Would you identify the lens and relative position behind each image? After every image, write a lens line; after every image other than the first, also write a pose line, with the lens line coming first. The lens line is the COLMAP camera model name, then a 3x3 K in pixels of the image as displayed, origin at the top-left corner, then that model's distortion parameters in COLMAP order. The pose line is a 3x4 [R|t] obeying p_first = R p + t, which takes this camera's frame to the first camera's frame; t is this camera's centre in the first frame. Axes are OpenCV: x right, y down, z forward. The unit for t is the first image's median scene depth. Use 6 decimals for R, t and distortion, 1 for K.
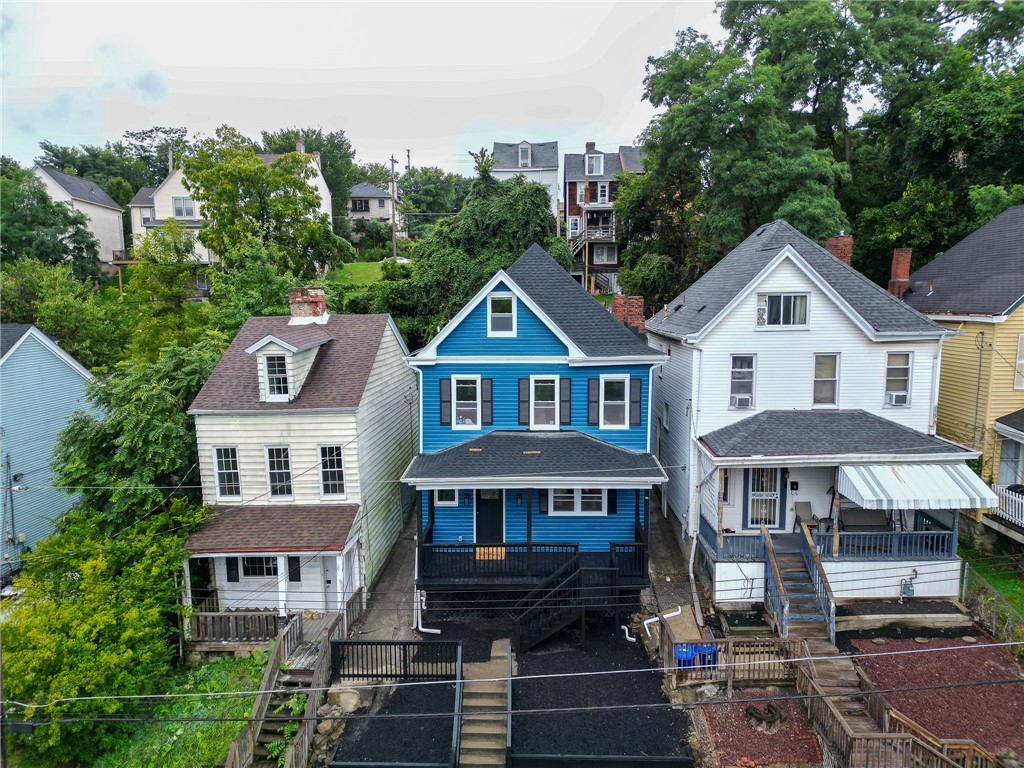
lens RADIAL K [[726.2, 0, 512.0], [0, 726.2, 384.0], [0, 0, 1]] dist [0.039889, -0.052242]
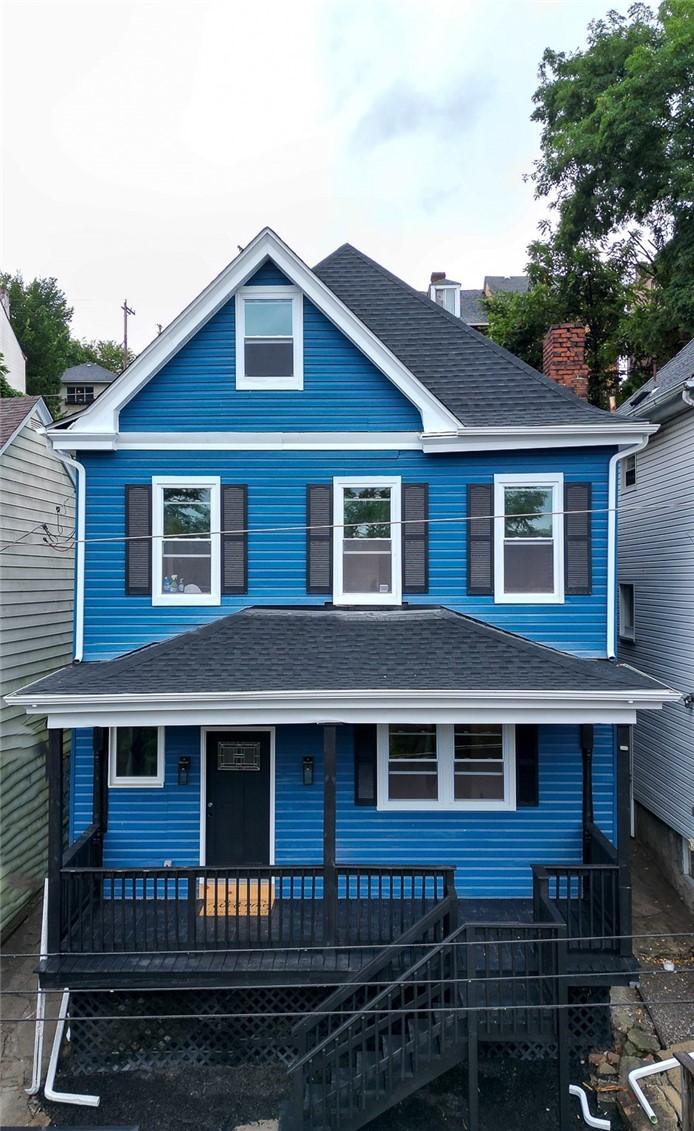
lens RADIAL K [[1079.3, 0, 323.2], [0, 1079.3, 565.9], [0, 0, 1]] dist [0.022370, 0.004930]
pose [[0.999985, 0.002677, 0.004834, 0.015667], [-0.002057, 0.992278, -0.124020, 0.120336], [-0.005128, 0.124008, 0.992268, 0.365481]]
